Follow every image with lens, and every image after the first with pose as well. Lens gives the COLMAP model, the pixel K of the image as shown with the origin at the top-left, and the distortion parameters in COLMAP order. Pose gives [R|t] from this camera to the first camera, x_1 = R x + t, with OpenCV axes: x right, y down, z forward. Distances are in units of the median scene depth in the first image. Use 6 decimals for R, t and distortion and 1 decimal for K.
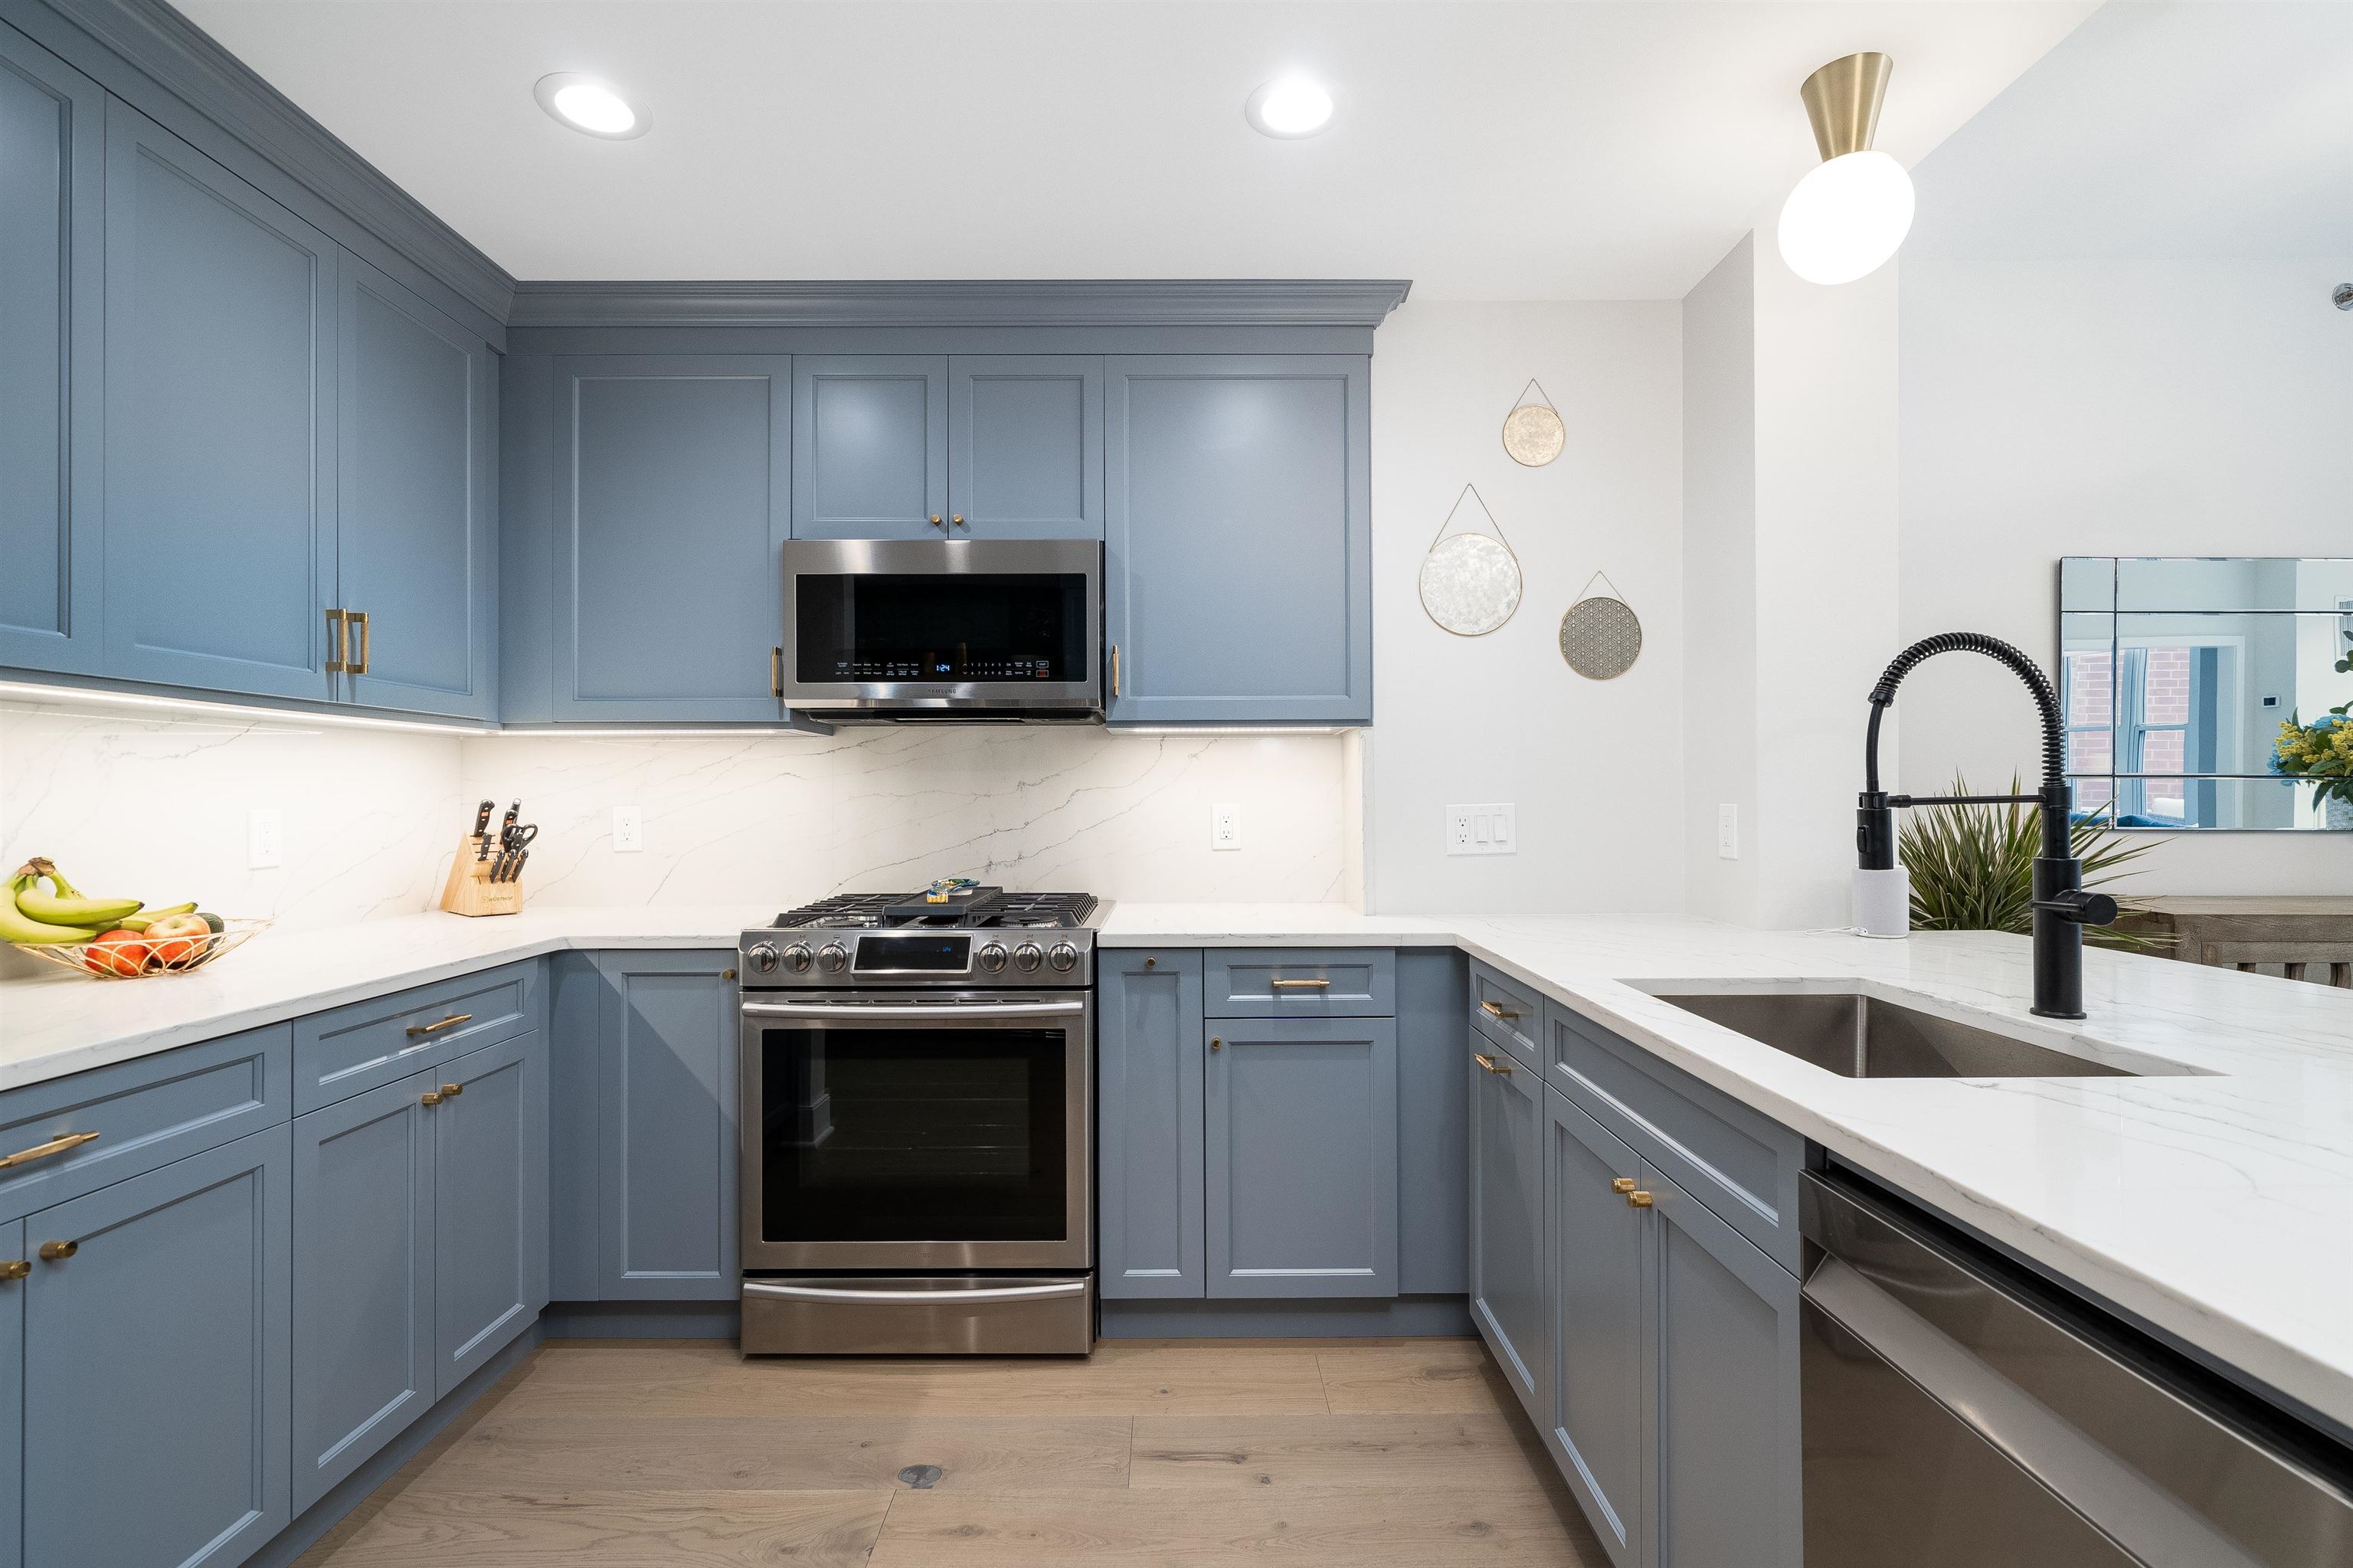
lens RADIAL K [[1092.2, 0, 1168.9], [0, 1092.2, 788.5], [0, 0, 1]] dist [0.000324, 0.000075]
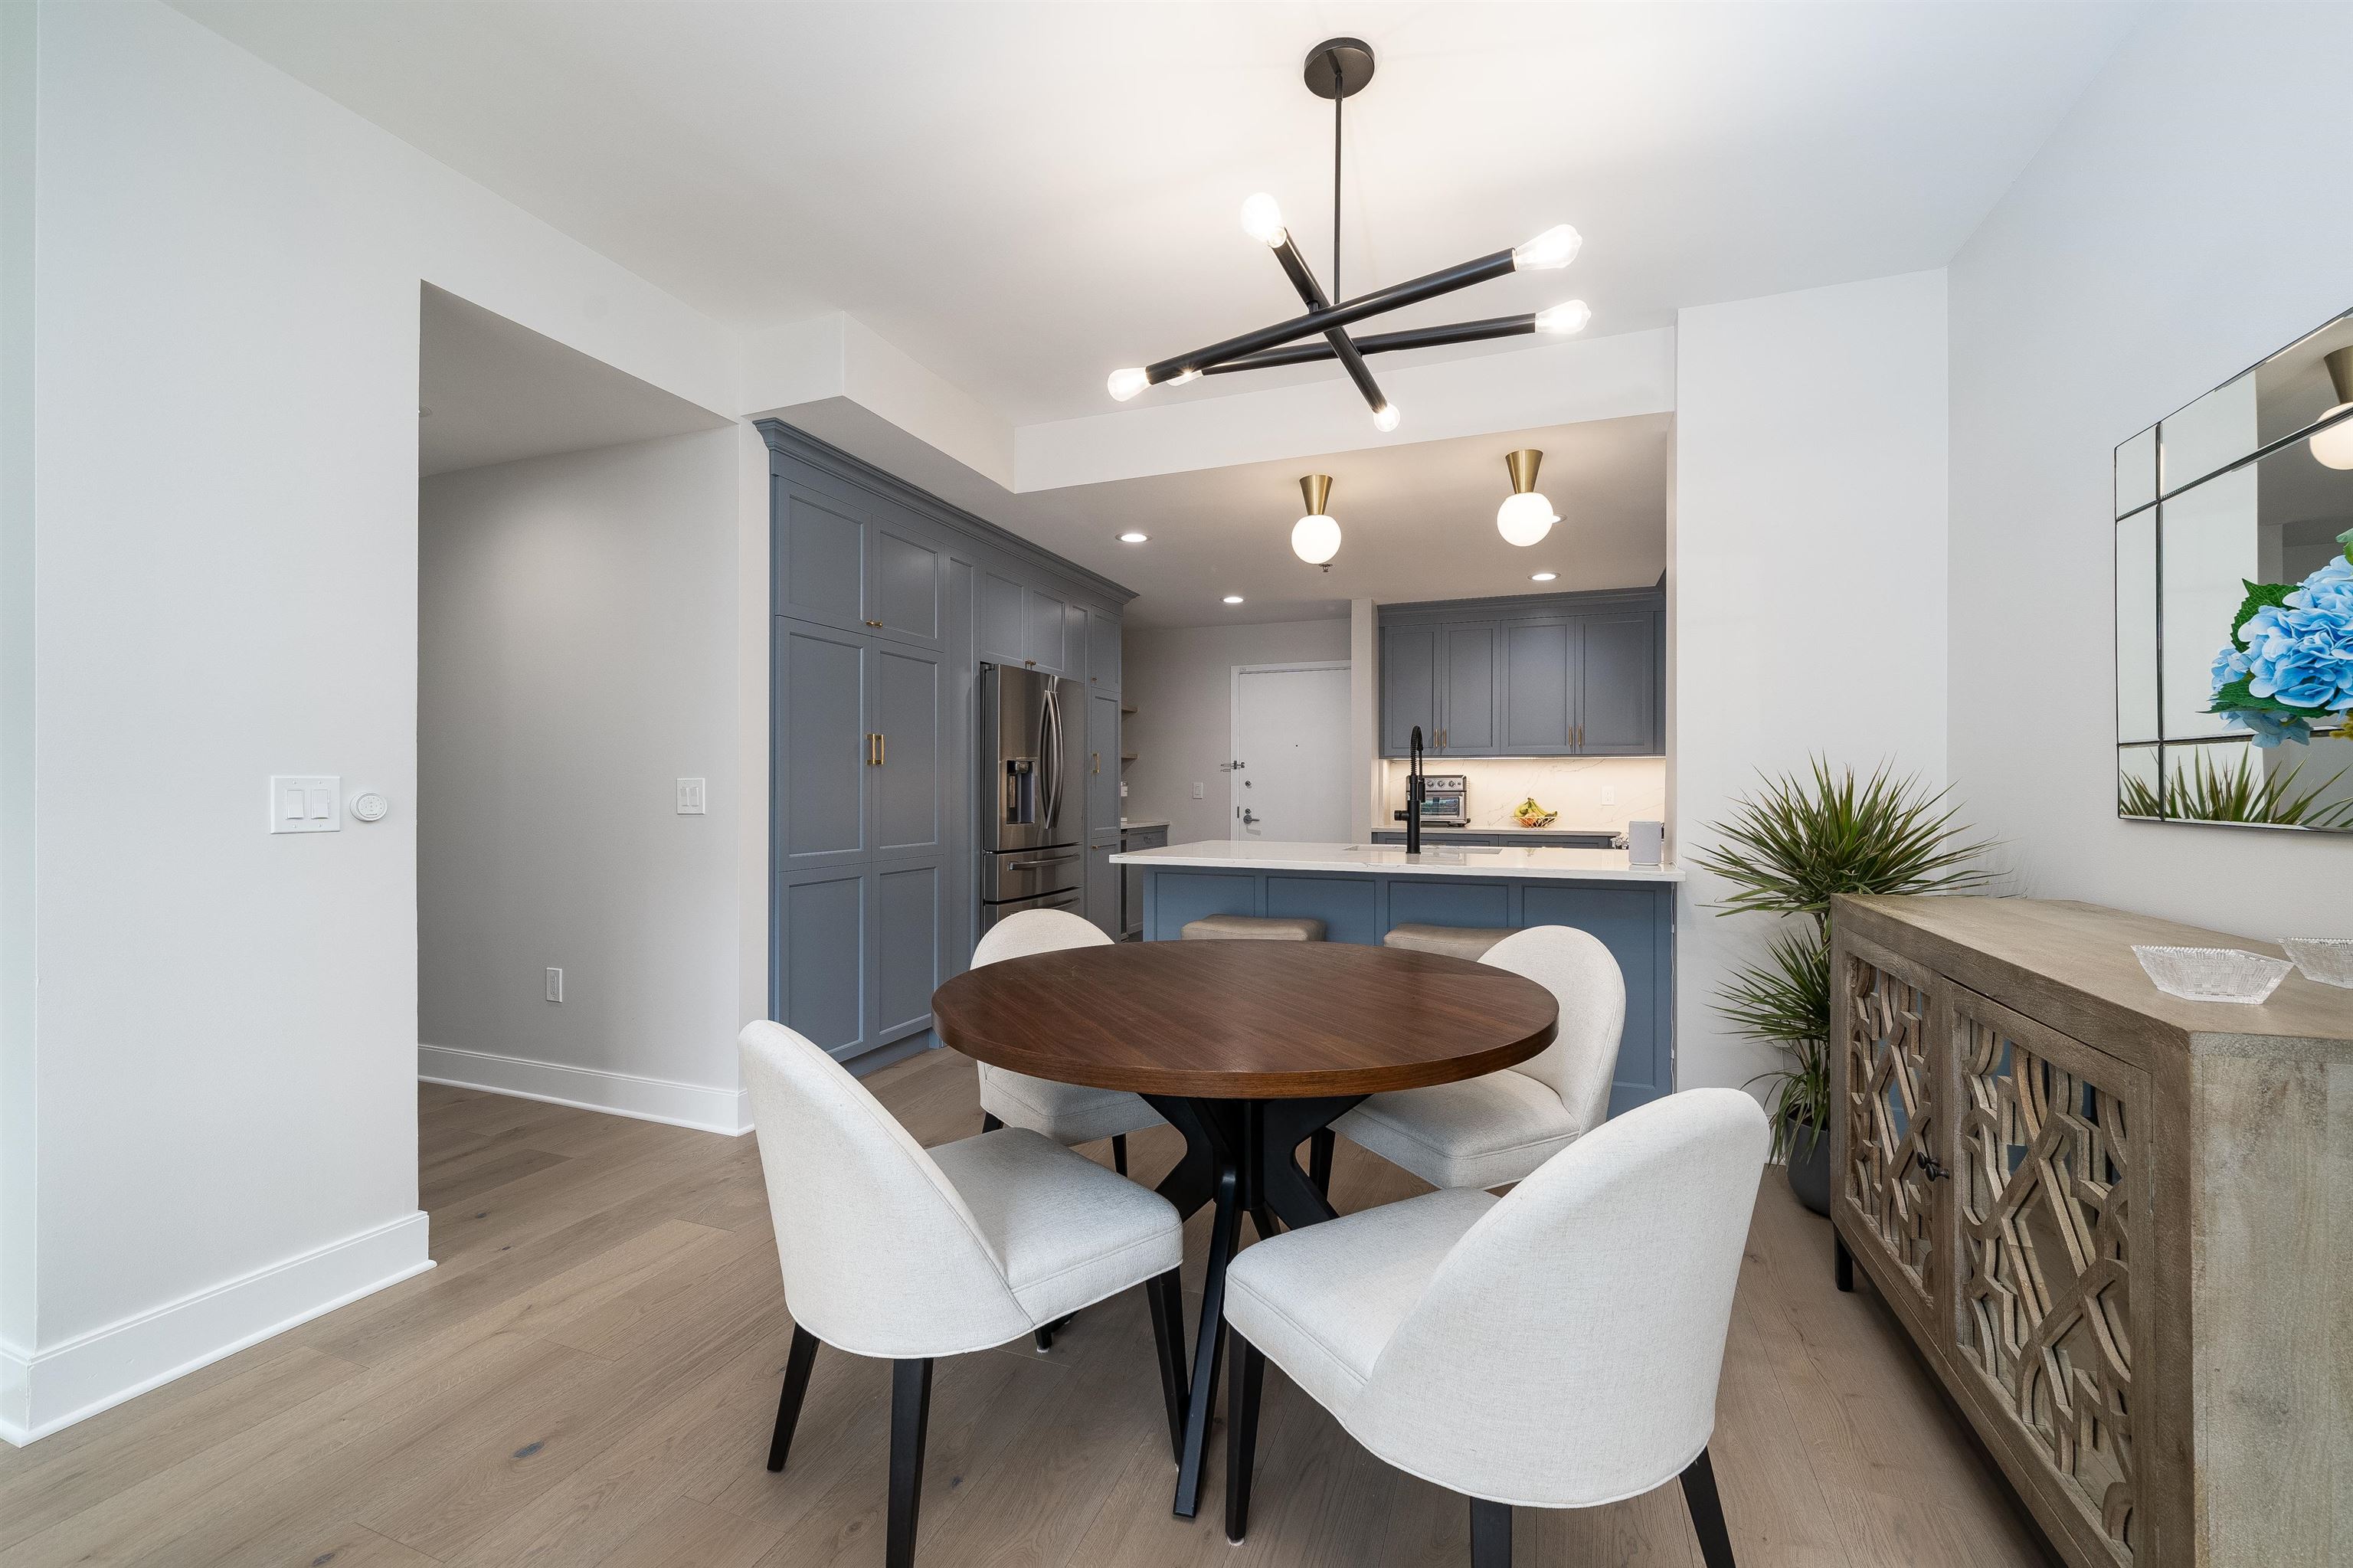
lens RADIAL K [[942.8, 0, 1192.2], [0, 942.8, 787.2], [0, 0, 1]] dist [0.009784, -0.000607]
pose [[-0.343092, 0.001147, -0.939301, 2.100691], [0.008922, 0.999958, -0.002038, 0.016088], [0.939259, -0.009080, -0.343088, 0.785994]]
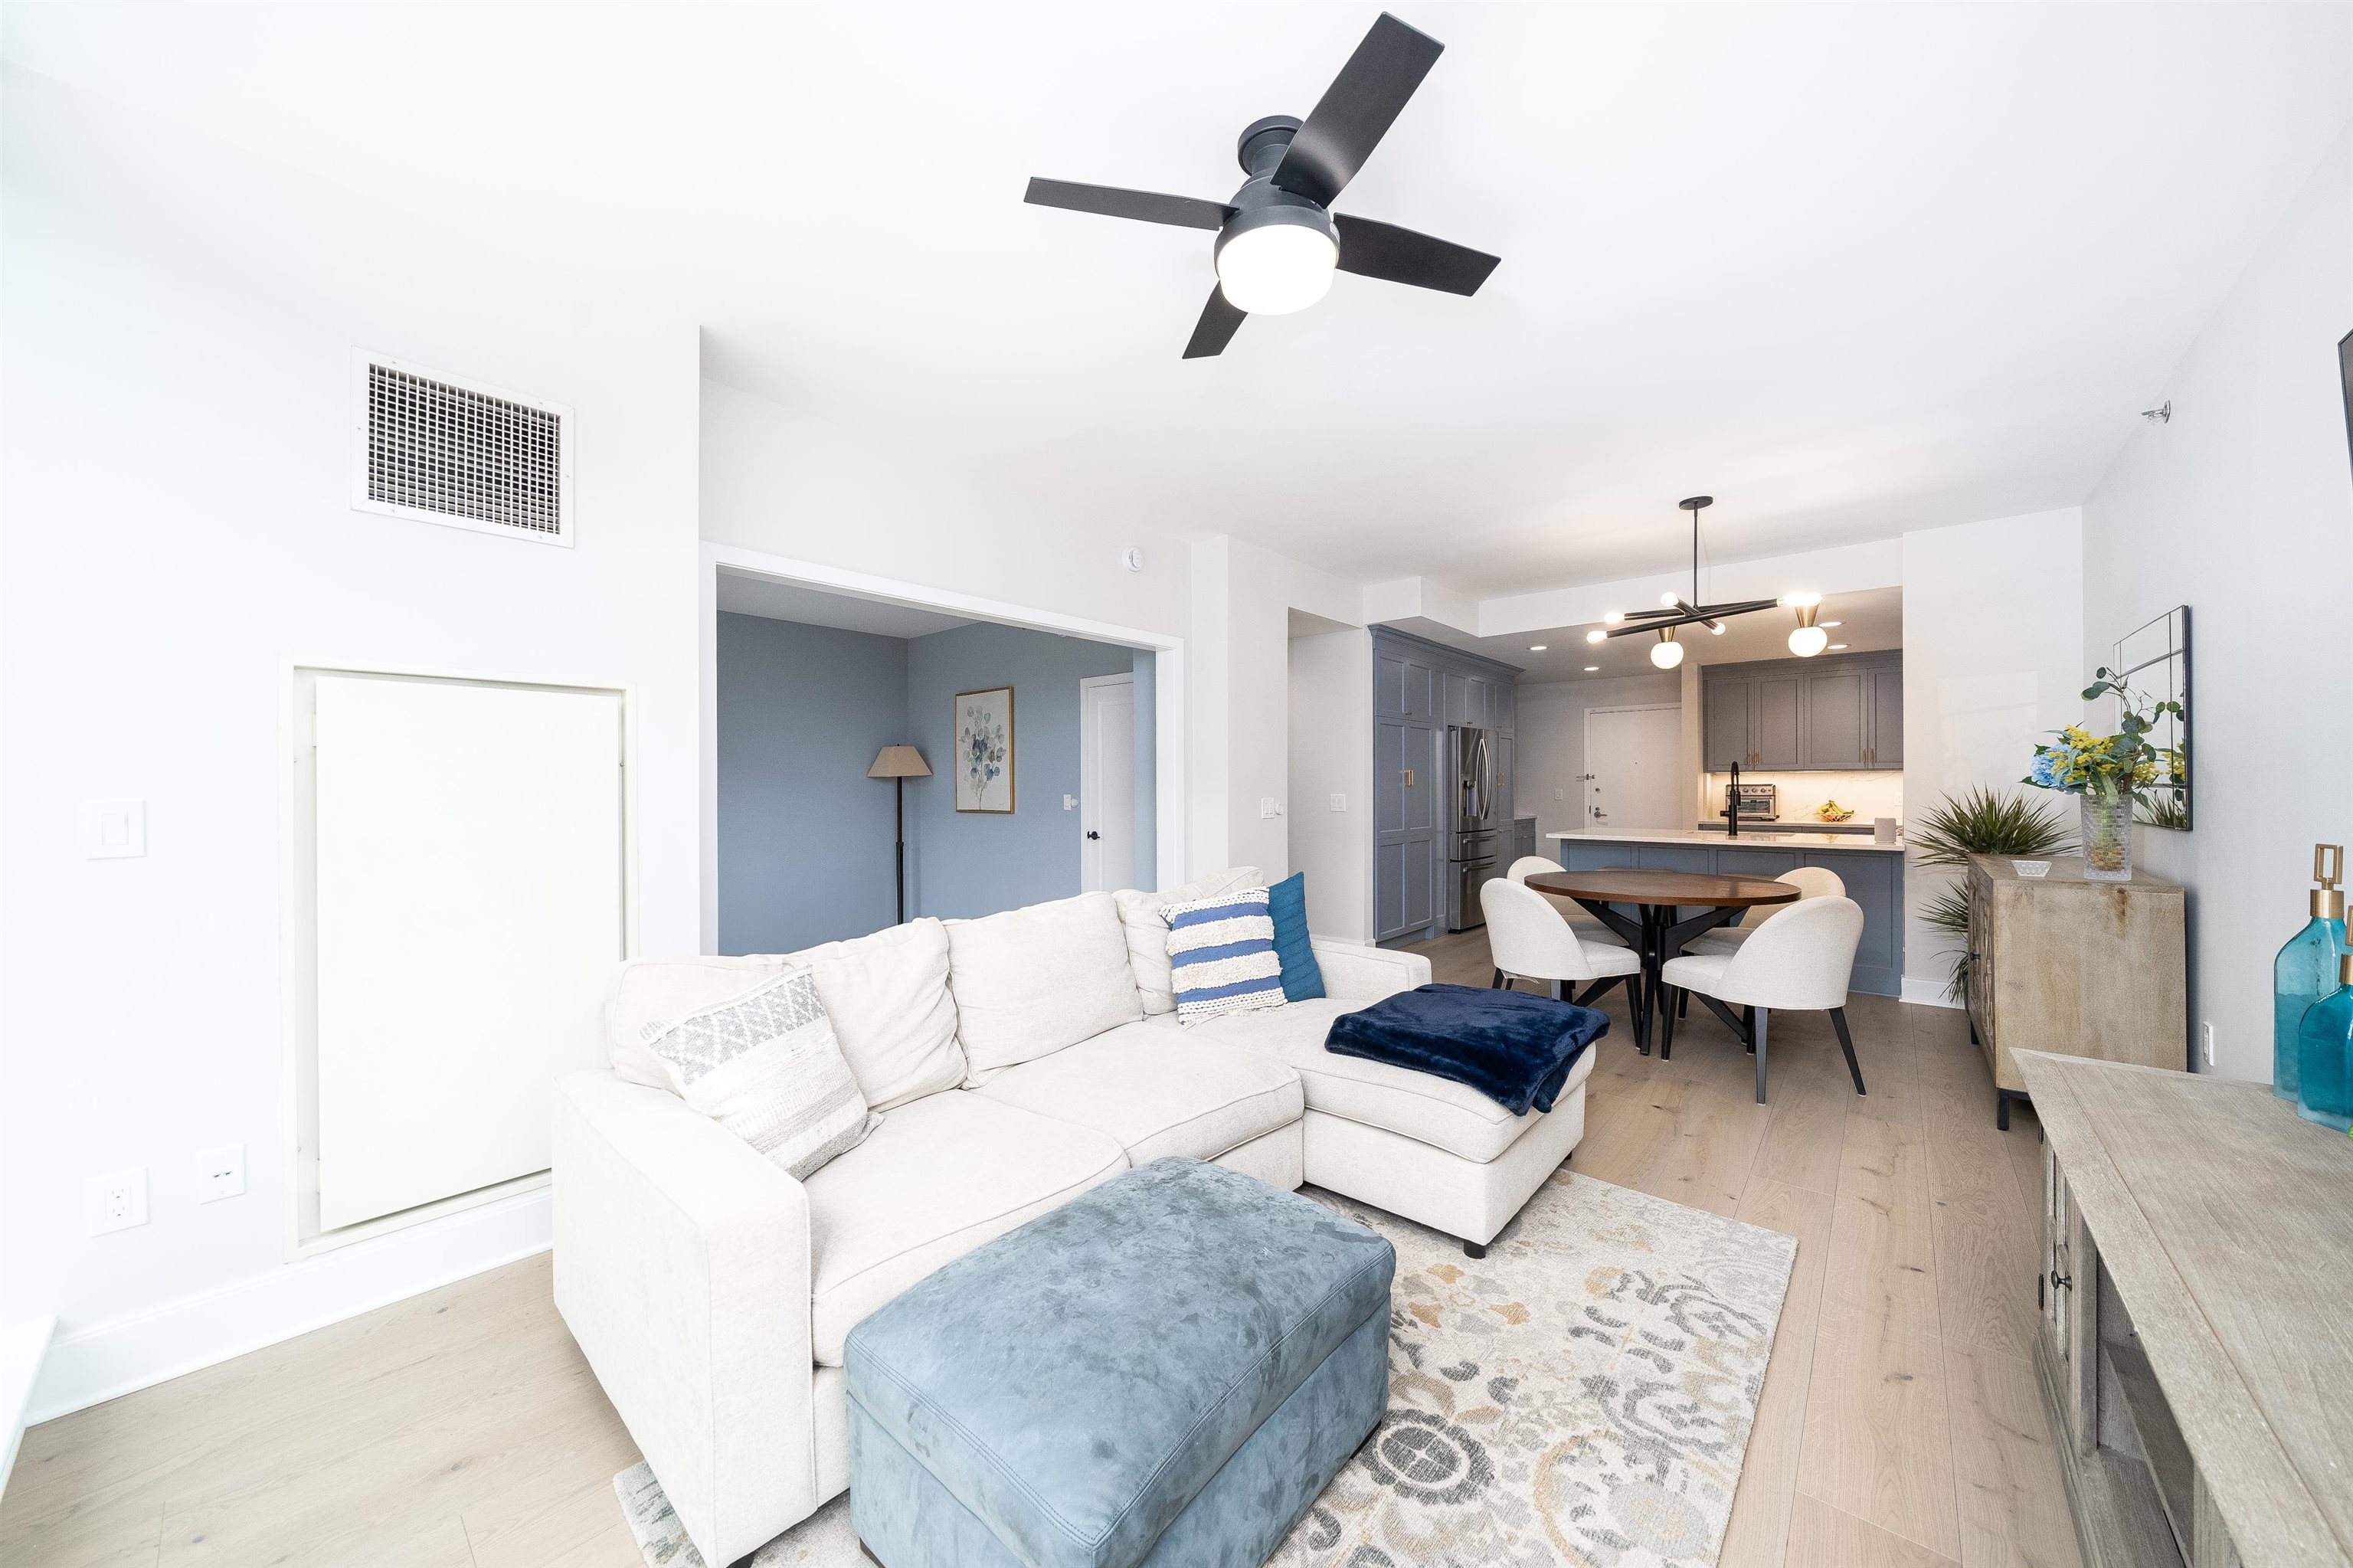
lens RADIAL K [[812.8, 0, 1189.4], [0, 812.8, 785.5], [0, 0, 1]] dist [-0.006334, -0.000273]
pose [[-0.649944, 0.005500, -0.759962, 3.271401], [0.013832, 0.999894, -0.004593, -0.028021], [0.759856, -0.013497, -0.649951, 0.919794]]
